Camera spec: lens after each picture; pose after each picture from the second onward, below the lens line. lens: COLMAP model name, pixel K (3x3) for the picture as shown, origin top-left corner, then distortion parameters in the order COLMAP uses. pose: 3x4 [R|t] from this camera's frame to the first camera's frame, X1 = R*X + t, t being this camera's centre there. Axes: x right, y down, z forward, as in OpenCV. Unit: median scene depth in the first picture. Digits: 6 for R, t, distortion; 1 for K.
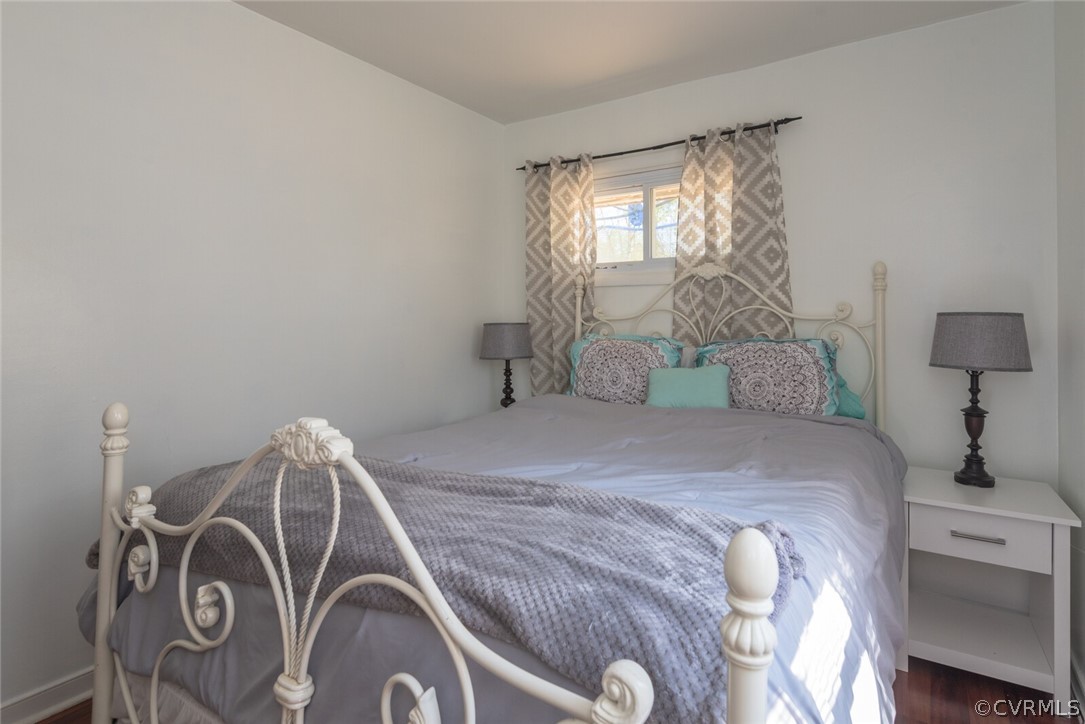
lens RADIAL K [[520.8, 0, 541.8], [0, 520.8, 326.1], [0, 0, 1]] dist [0.002278, 0.000224]
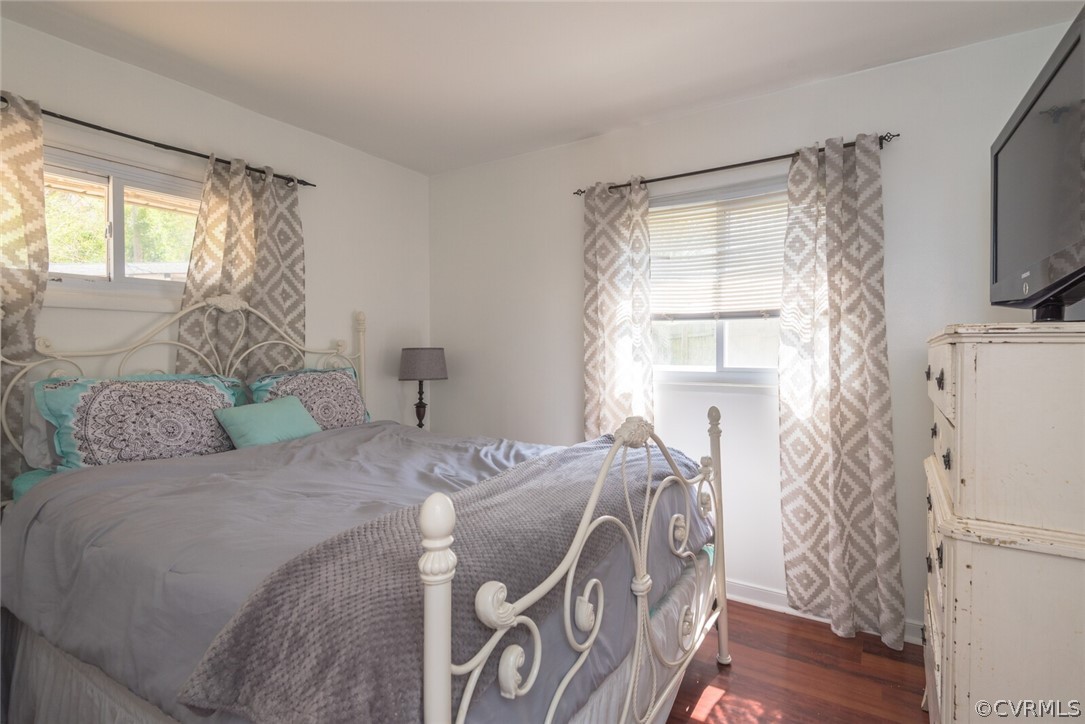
lens RADIAL K [[496.4, 0, 548.9], [0, 496.4, 361.4], [0, 0, 1]] dist [0.037780, -0.021258]
pose [[0.030082, -0.016466, 0.999412, -0.601560], [0.036883, 0.999202, 0.015353, 0.008746], [-0.998867, 0.036400, 0.030665, 0.400844]]
